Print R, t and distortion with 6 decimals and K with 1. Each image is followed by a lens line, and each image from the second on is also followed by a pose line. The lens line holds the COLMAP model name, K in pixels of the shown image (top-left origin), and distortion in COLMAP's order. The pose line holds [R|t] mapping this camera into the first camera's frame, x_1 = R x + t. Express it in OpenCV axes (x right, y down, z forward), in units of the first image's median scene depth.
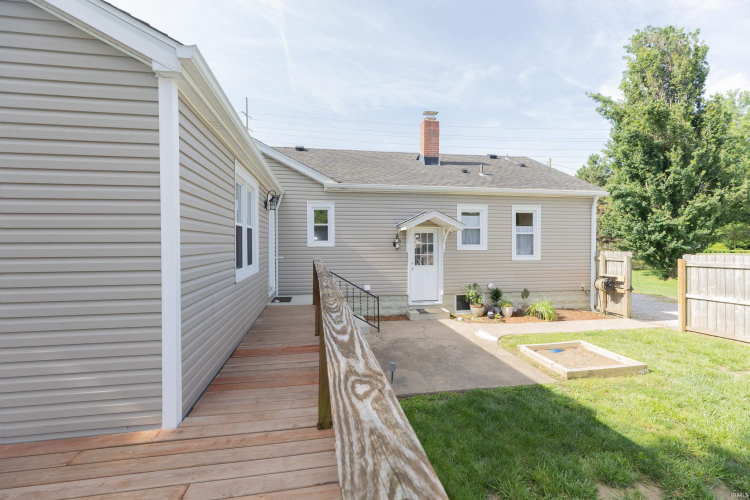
lens RADIAL K [[353.6, 0, 359.3], [0, 353.6, 235.3], [0, 0, 1]] dist [0.002861, -0.000032]
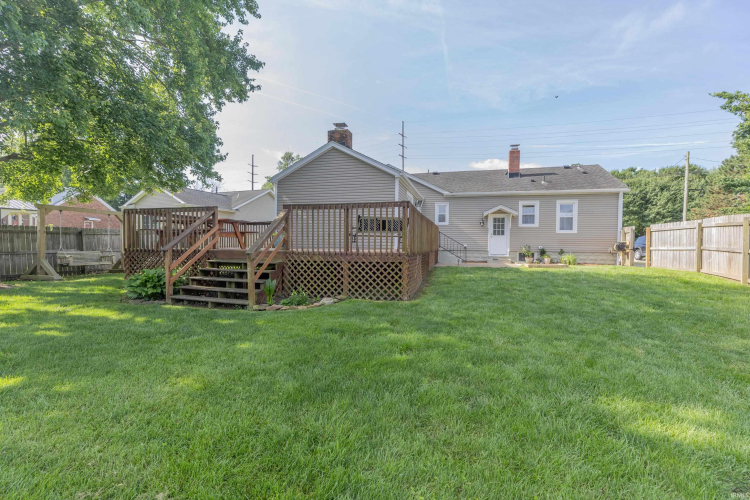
lens RADIAL K [[330.7, 0, 370.4], [0, 330.7, 249.9], [0, 0, 1]] dist [0.002934, 0.000210]
pose [[0.911711, 0.018177, -0.410429, 0.280284], [-0.001557, 0.999167, 0.040791, 0.090653], [0.410829, -0.036550, 0.910980, -0.826212]]
